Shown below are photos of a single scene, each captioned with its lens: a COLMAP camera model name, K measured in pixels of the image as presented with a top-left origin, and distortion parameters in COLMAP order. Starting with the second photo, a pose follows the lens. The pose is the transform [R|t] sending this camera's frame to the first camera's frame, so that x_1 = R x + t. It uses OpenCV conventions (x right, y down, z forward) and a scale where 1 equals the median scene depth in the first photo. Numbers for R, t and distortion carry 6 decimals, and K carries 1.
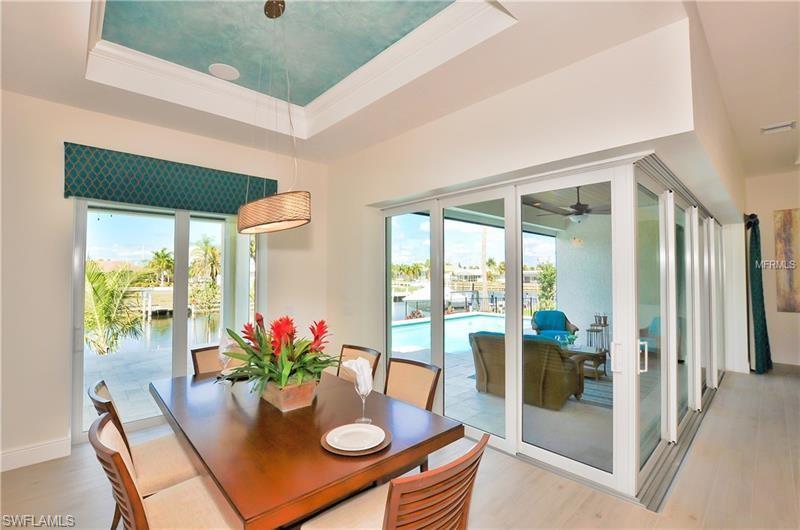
lens RADIAL K [[353.3, 0, 401.1], [0, 353.3, 258.5], [0, 0, 1]] dist [-0.030984, 0.005061]
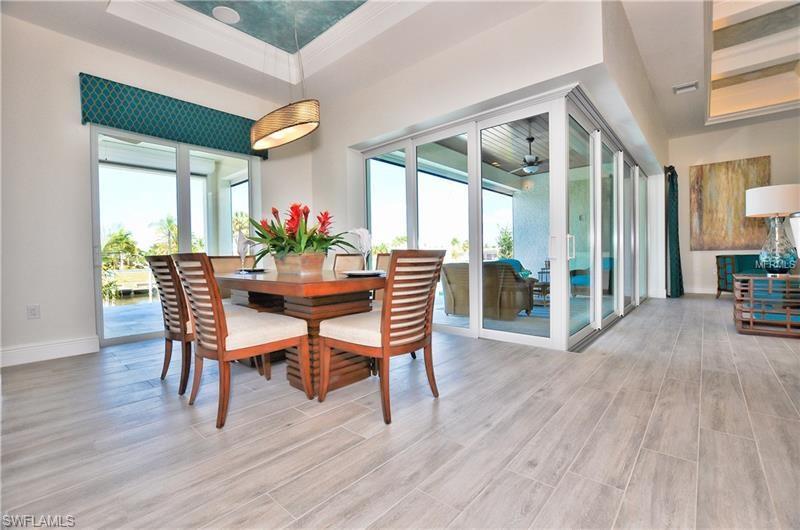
lens RADIAL K [[353.3, 0, 398.4], [0, 353.3, 265.3], [0, 0, 1]] dist [-0.030984, 0.005061]
pose [[0.995711, -0.019030, 0.090544, -0.054194], [0.014401, 0.998569, 0.051500, 0.192669], [-0.091395, -0.049975, 0.994560, -0.182756]]
